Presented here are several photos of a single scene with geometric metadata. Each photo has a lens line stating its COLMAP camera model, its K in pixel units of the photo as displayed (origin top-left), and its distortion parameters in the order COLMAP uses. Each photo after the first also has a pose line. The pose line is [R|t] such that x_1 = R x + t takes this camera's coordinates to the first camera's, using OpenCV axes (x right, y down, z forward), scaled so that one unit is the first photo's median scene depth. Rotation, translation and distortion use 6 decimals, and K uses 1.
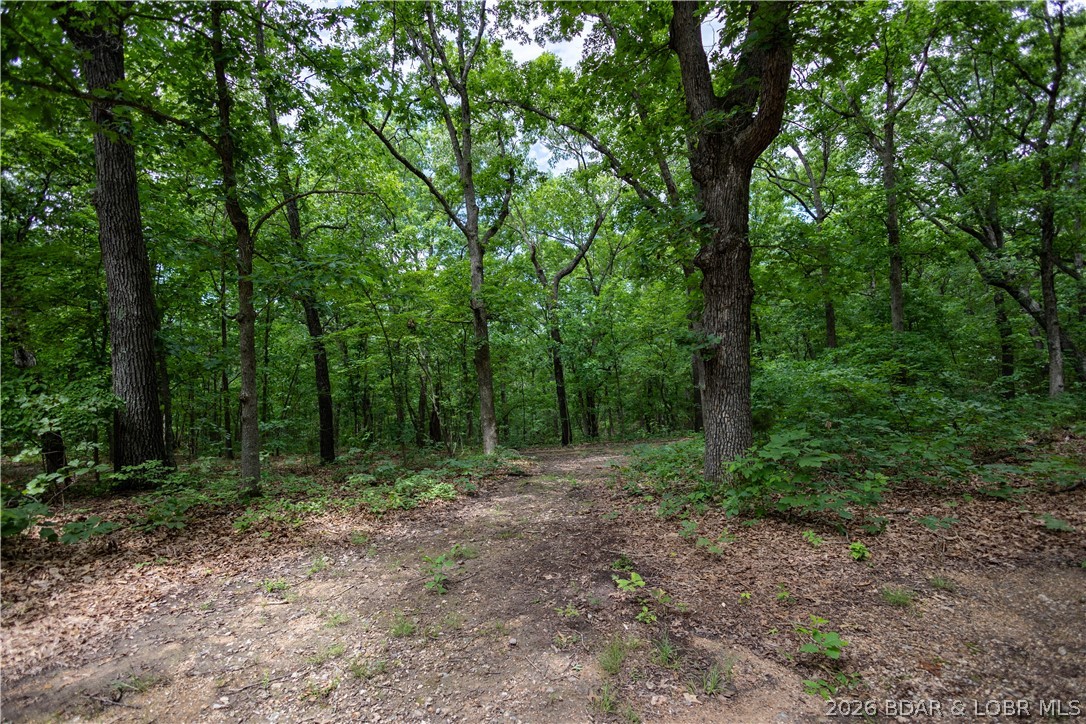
lens RADIAL K [[502.2, 0, 542.7], [0, 502.2, 364.8], [0, 0, 1]] dist [0.004392, -0.000555]
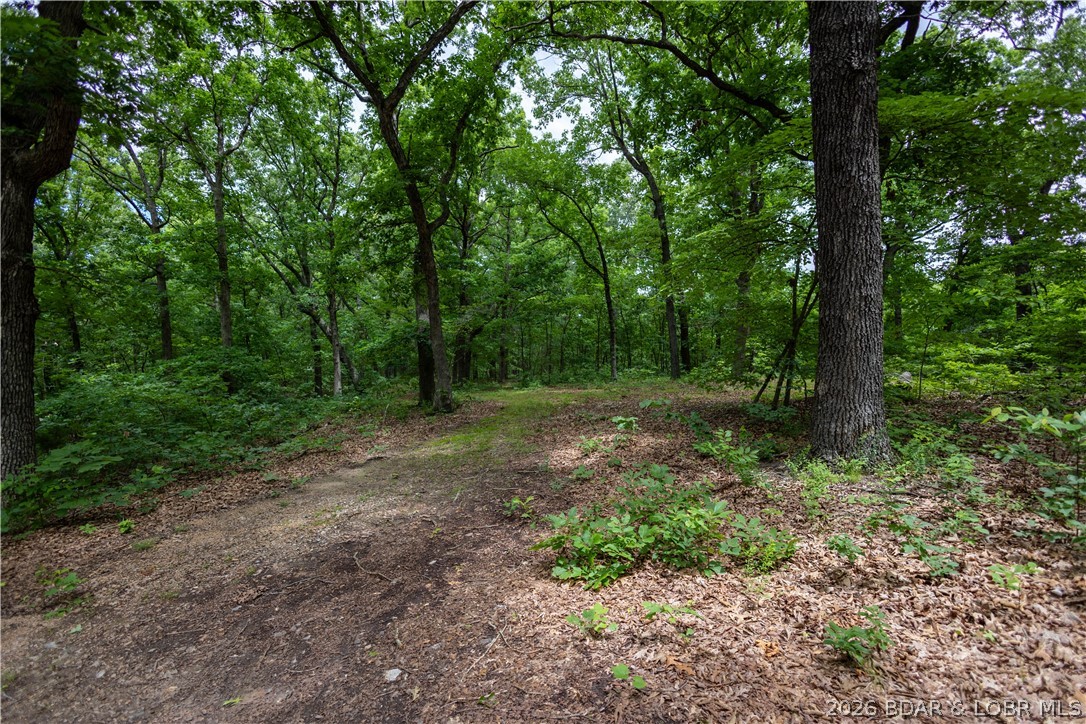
lens RADIAL K [[502.2, 0, 542.7], [0, 502.2, 364.8], [0, 0, 1]] dist [0.004392, -0.000555]
pose [[0.421893, 0.006142, 0.906625, -0.025665], [0.007115, 0.999924, -0.010085, -0.007492], [-0.906618, 0.010706, 0.421817, -0.125251]]
